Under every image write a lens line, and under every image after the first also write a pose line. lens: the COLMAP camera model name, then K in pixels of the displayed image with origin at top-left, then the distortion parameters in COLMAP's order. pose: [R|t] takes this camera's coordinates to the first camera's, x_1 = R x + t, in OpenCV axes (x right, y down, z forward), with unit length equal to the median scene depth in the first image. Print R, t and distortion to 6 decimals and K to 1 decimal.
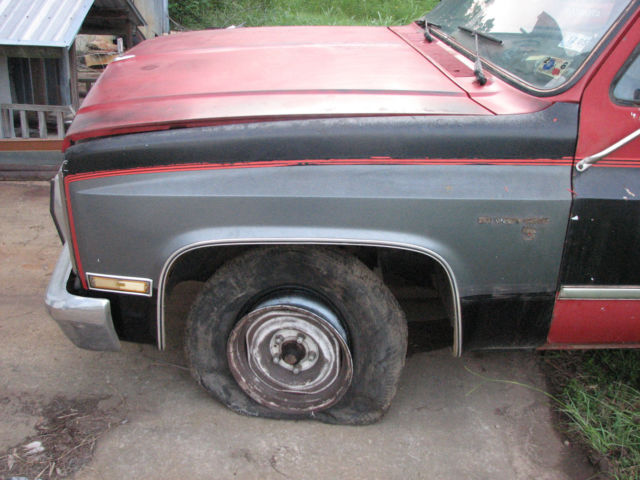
lens RADIAL K [[688.3, 0, 320.0], [0, 688.3, 240.0], [0, 0, 1]] dist [-0.220533, 0.334177]
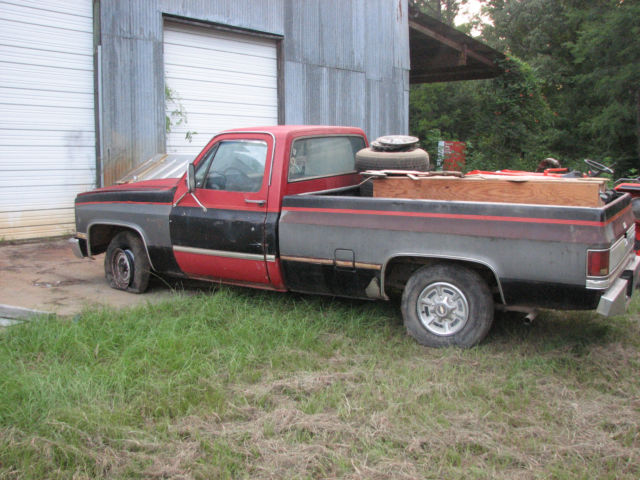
lens RADIAL K [[688.3, 0, 320.0], [0, 688.3, 240.0], [0, 0, 1]] dist [-0.220533, 0.334177]
pose [[0.822093, 0.047383, -0.567378, 2.838546], [-0.202446, 0.955733, -0.213517, 0.608373], [0.532145, 0.290394, 0.795294, -1.191911]]
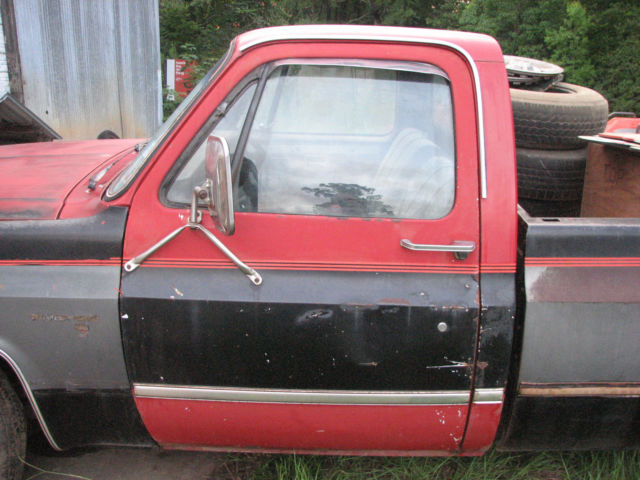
lens RADIAL K [[688.3, 0, 320.0], [0, 688.3, 240.0], [0, 0, 1]] dist [-0.220533, 0.334177]
pose [[0.995903, 0.001051, -0.090417, 0.777909], [-0.015037, 0.987935, -0.154135, 0.006795], [0.089165, 0.154863, 0.983904, -0.013889]]
